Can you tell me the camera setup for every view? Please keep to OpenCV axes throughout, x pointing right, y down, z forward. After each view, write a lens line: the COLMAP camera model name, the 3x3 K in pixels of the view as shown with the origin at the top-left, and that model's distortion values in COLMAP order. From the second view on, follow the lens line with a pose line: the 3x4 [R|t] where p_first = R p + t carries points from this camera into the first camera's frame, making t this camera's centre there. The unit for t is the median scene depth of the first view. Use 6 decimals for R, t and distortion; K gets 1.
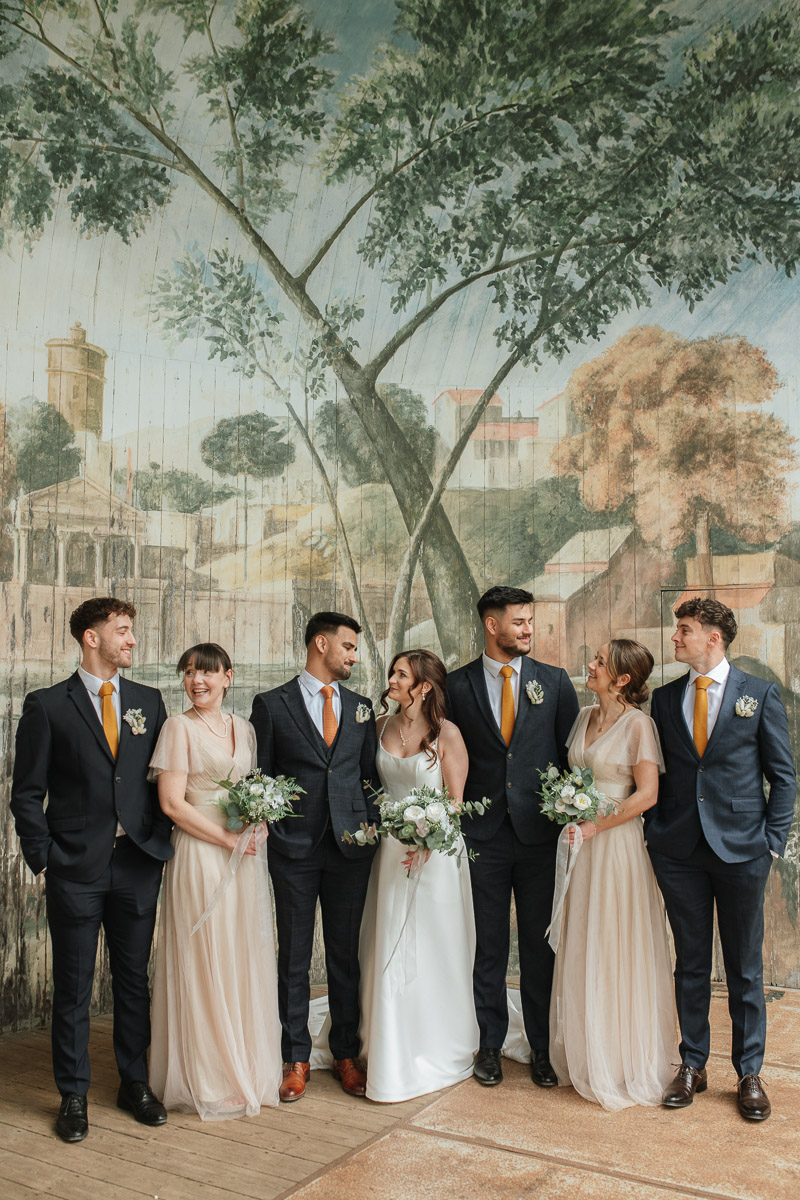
lens RADIAL K [[1174.4, 0, 401.2], [0, 1174.4, 601.4], [0, 0, 1]] dist [-0.023529, 0.000000]
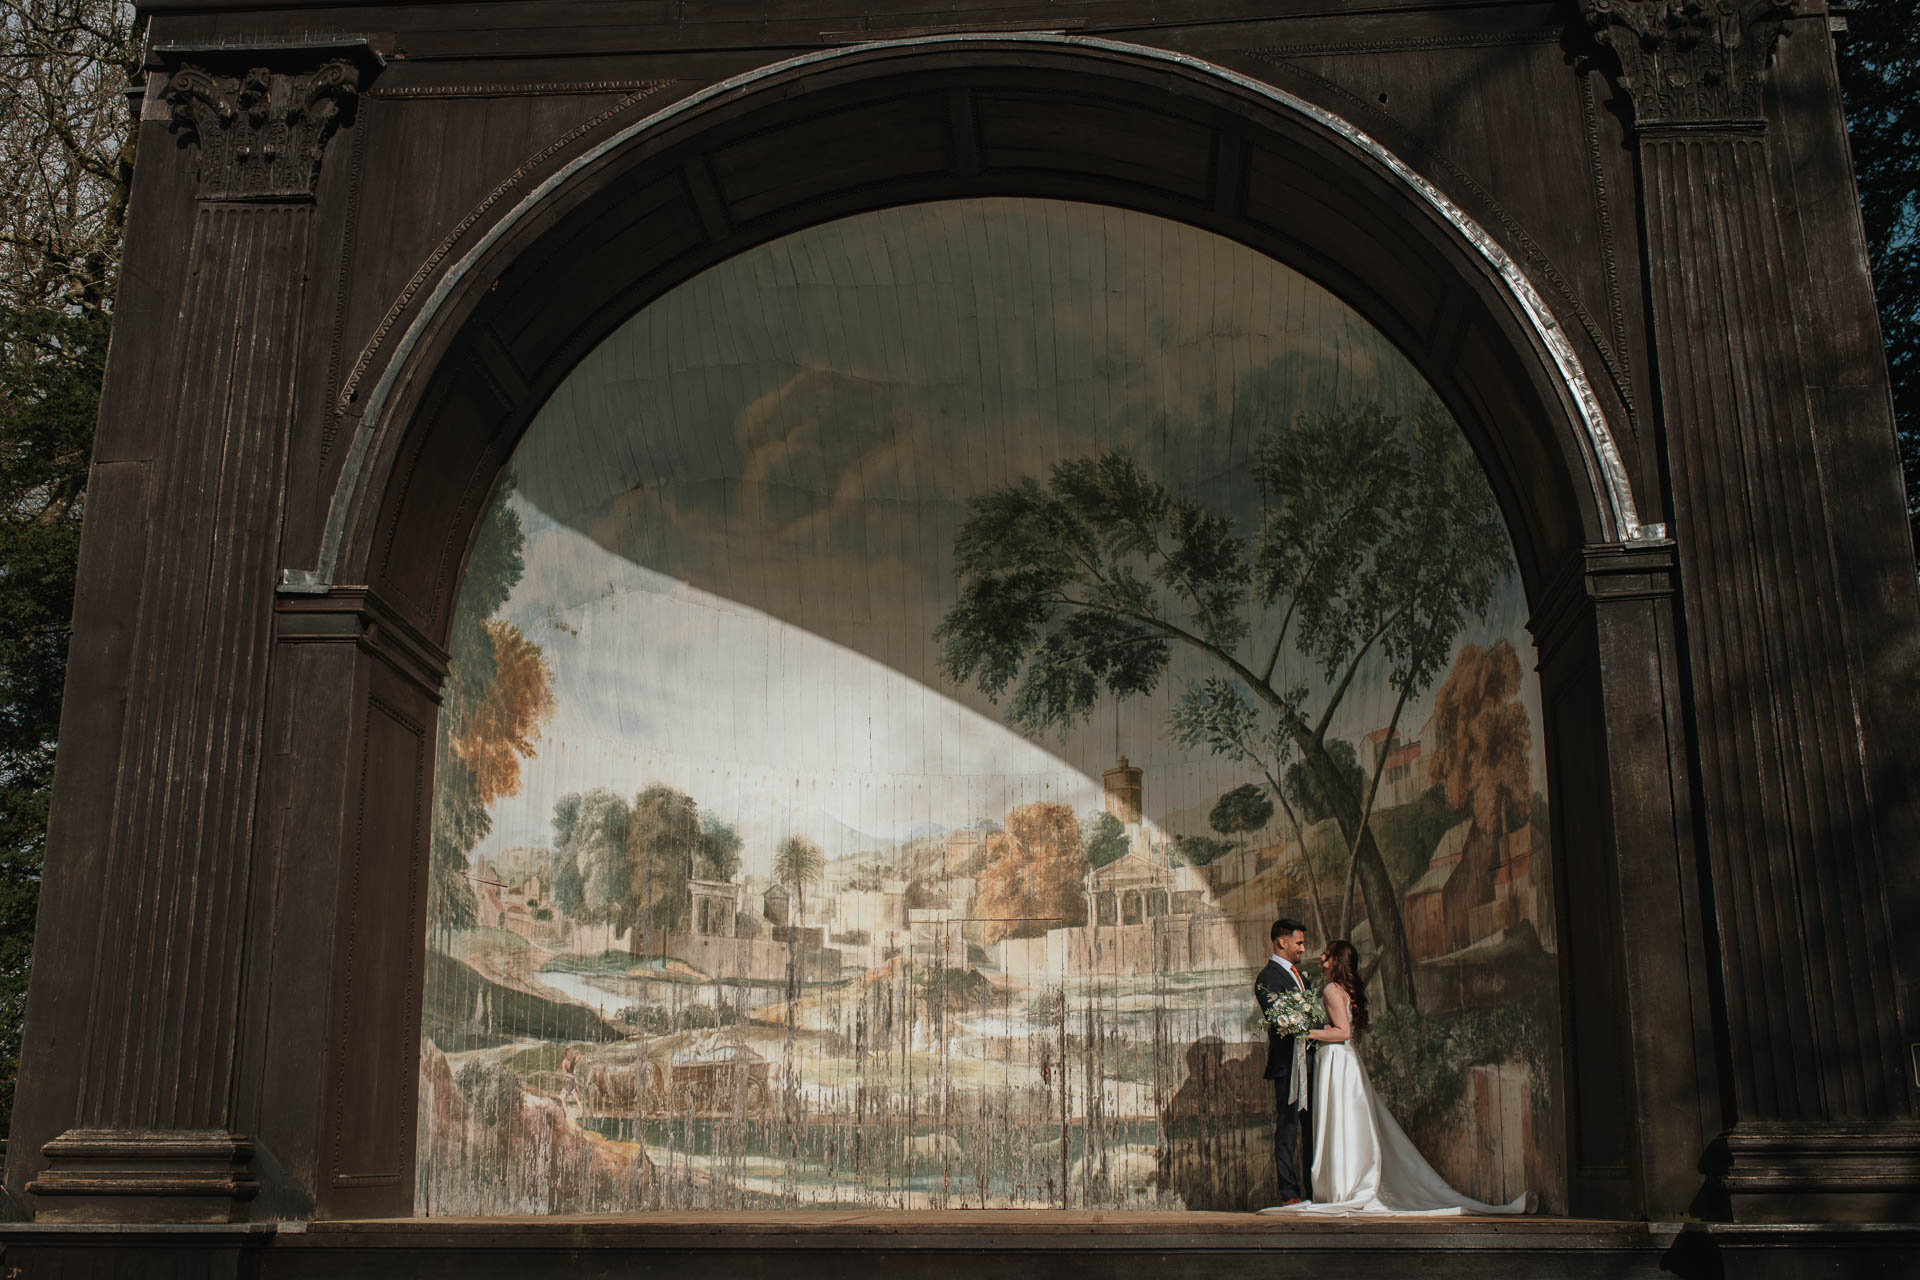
lens RADIAL K [[1879.1, 0, 929.6], [0, 1879.1, 673.2], [0, 0, 1]] dist [-0.023529, 0.000000]
pose [[0.441425, -0.231132, -0.867019, 1.621392], [0.060342, 0.971714, -0.228320, 0.189782], [0.895267, 0.048469, 0.442886, -0.311596]]
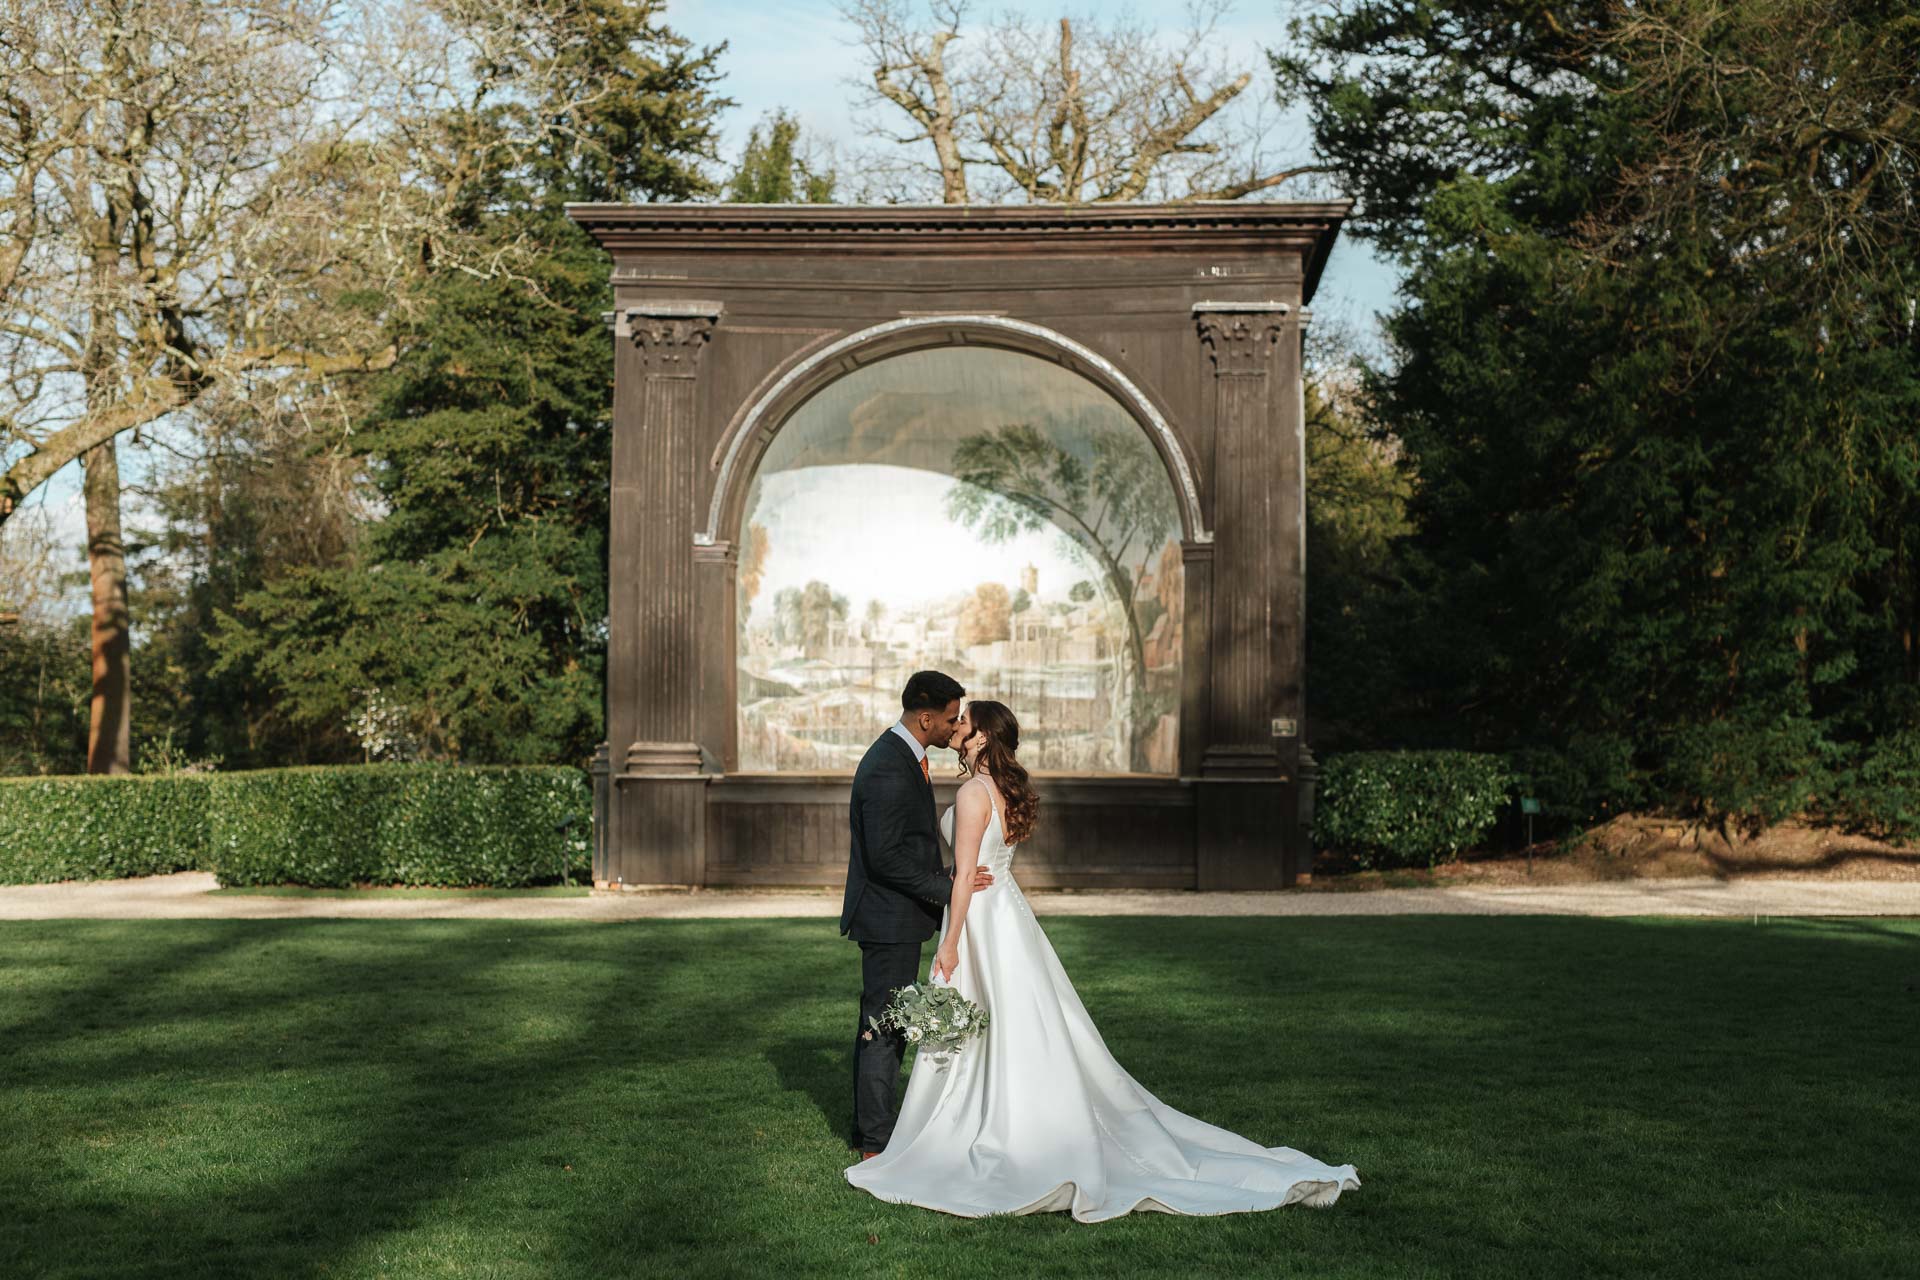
lens RADIAL K [[2641.0, 0, 960.2], [0, 2641.0, 639.4], [0, 0, 1]] dist [-0.004771, 0.000000]
pose [[0.463062, -0.015838, -0.886184, 5.547673], [0.052773, 0.998559, 0.009729, -0.090109], [0.884753, -0.051272, 0.463231, -2.343625]]
